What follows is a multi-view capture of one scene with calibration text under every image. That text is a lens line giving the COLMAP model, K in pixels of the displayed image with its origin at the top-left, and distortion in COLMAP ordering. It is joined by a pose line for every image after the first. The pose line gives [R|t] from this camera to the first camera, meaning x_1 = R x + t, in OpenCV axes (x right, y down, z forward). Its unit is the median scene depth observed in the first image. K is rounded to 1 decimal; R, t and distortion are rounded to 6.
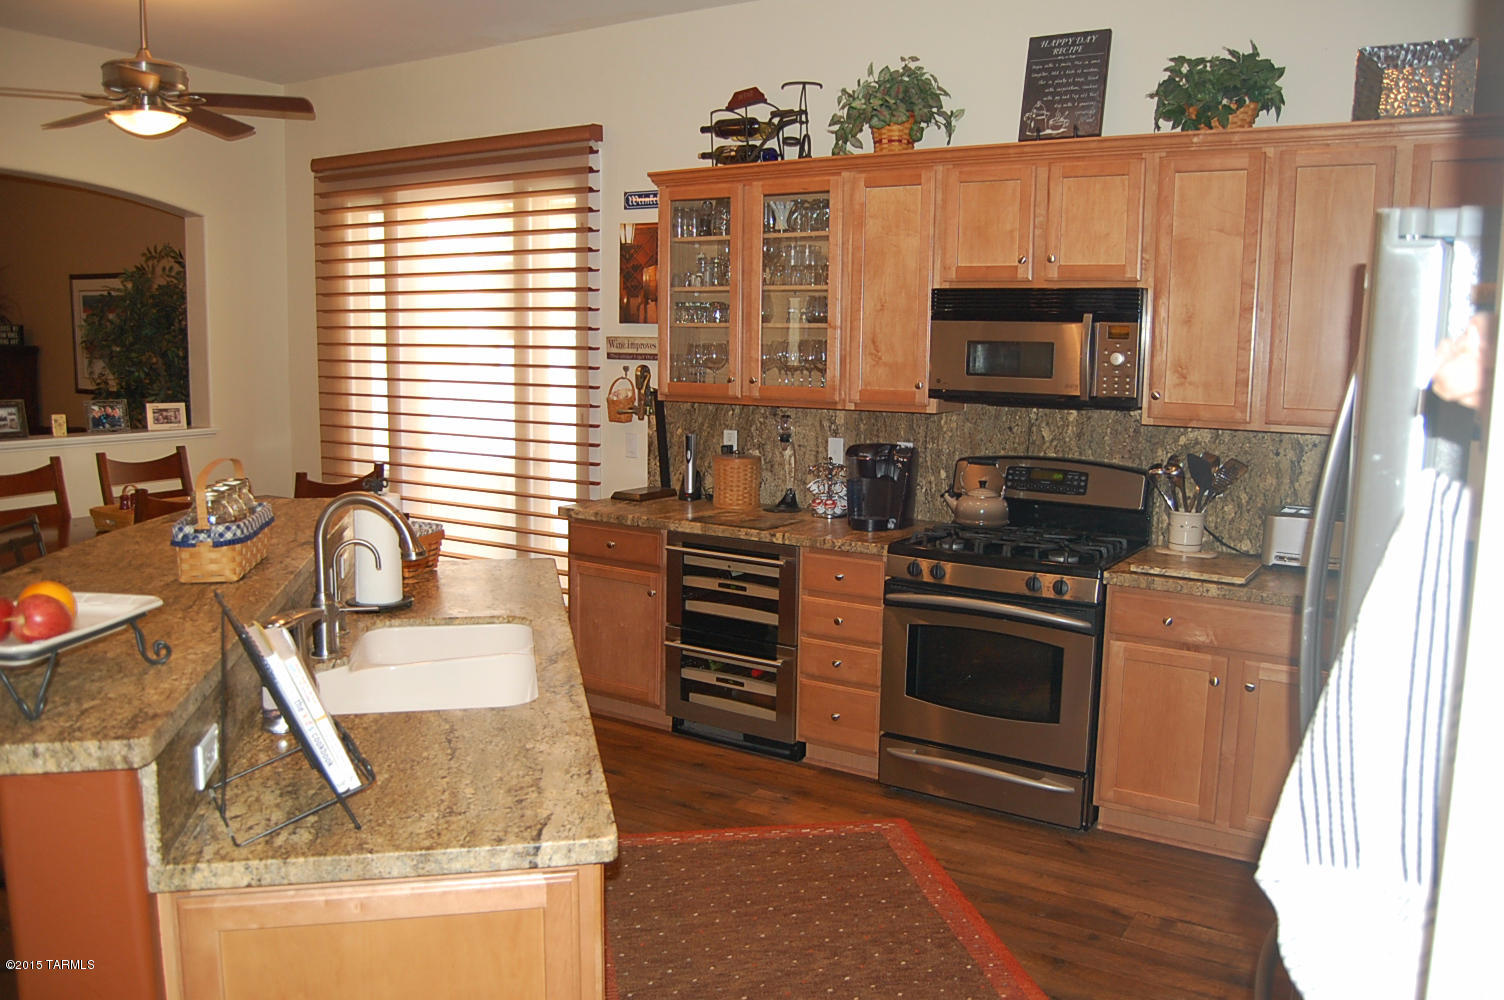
lens RADIAL K [[1179.1, 0, 752.0], [0, 1179.1, 500.0], [0, 0, 1]] dist [-0.086029, 0.002447]
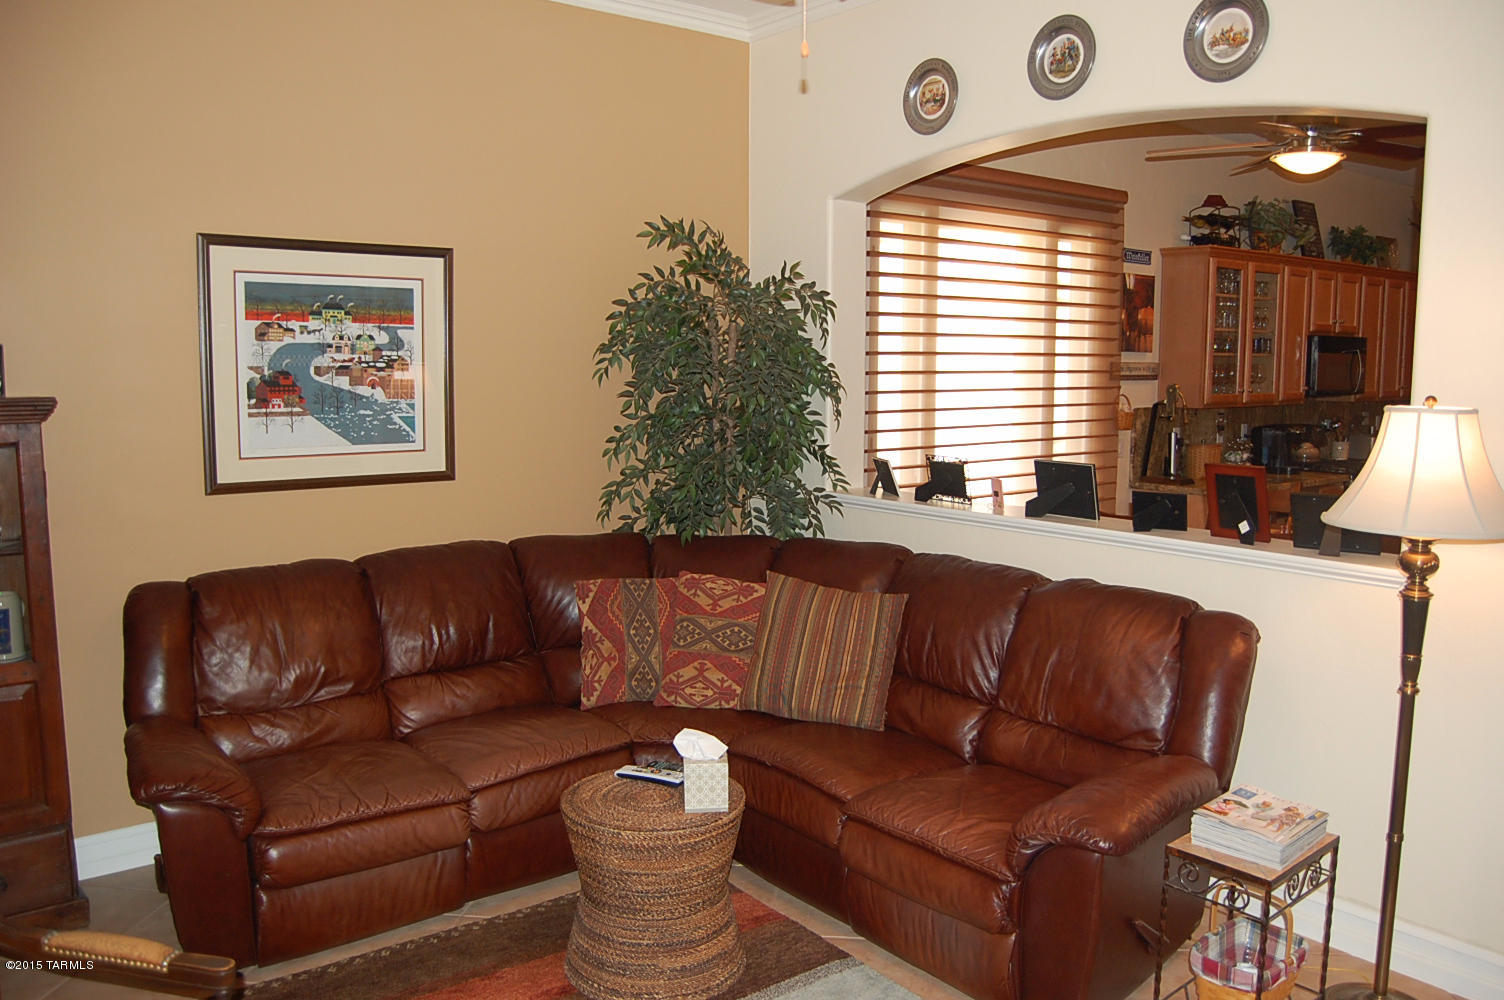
lens RADIAL K [[1179.1, 0, 752.0], [0, 1179.1, 500.0], [0, 0, 1]] dist [-0.086029, 0.002447]
pose [[0.317496, -0.126700, 0.939757, -1.449593], [0.131203, 0.987371, 0.088793, -0.158629], [-0.939139, 0.095107, 0.330110, 0.989118]]
